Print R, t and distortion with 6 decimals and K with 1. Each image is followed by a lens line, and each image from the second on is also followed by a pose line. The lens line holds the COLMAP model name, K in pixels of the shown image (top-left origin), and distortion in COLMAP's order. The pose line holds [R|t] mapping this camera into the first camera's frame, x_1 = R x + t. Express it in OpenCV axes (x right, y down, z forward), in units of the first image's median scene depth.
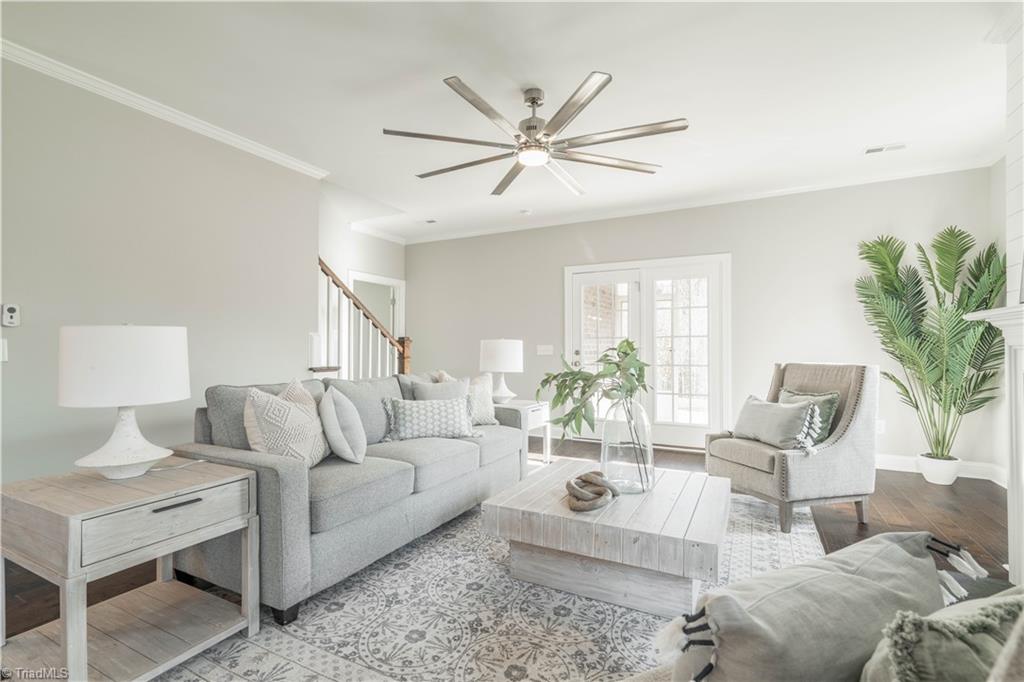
lens RADIAL K [[473.7, 0, 508.3], [0, 473.7, 347.2], [0, 0, 1]] dist [-0.001440, -0.001540]
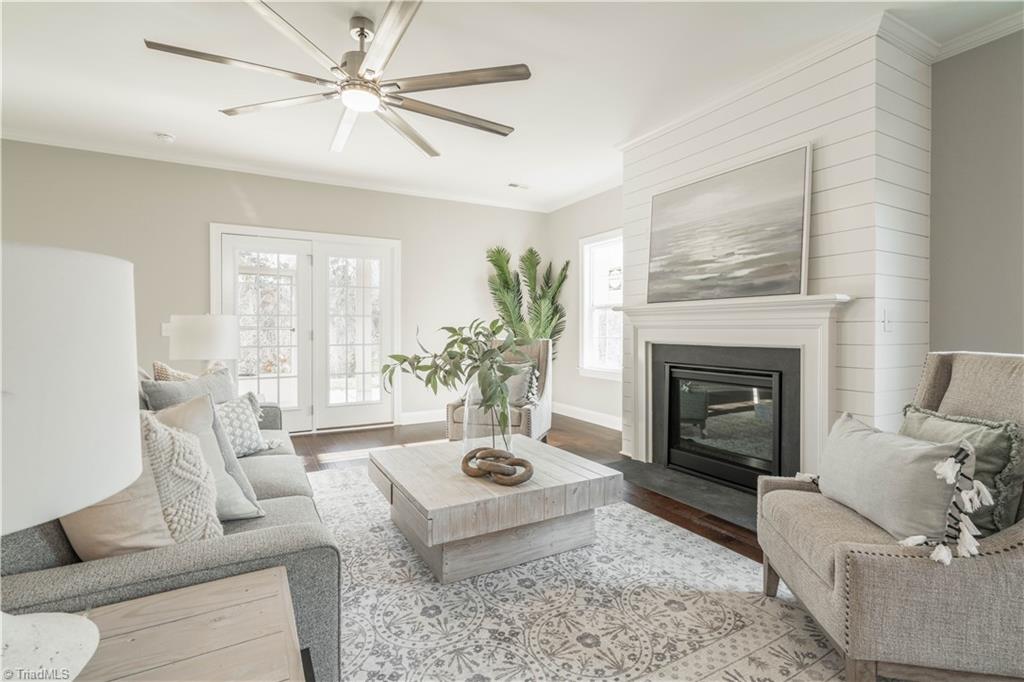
lens RADIAL K [[473.7, 0, 505.6], [0, 473.7, 334.5], [0, 0, 1]] dist [-0.001440, -0.001540]
pose [[0.545041, -0.010416, 0.838345, -0.721240], [-0.003895, 0.999881, 0.014956, 0.001918], [-0.838400, -0.011417, 0.544935, 0.453335]]
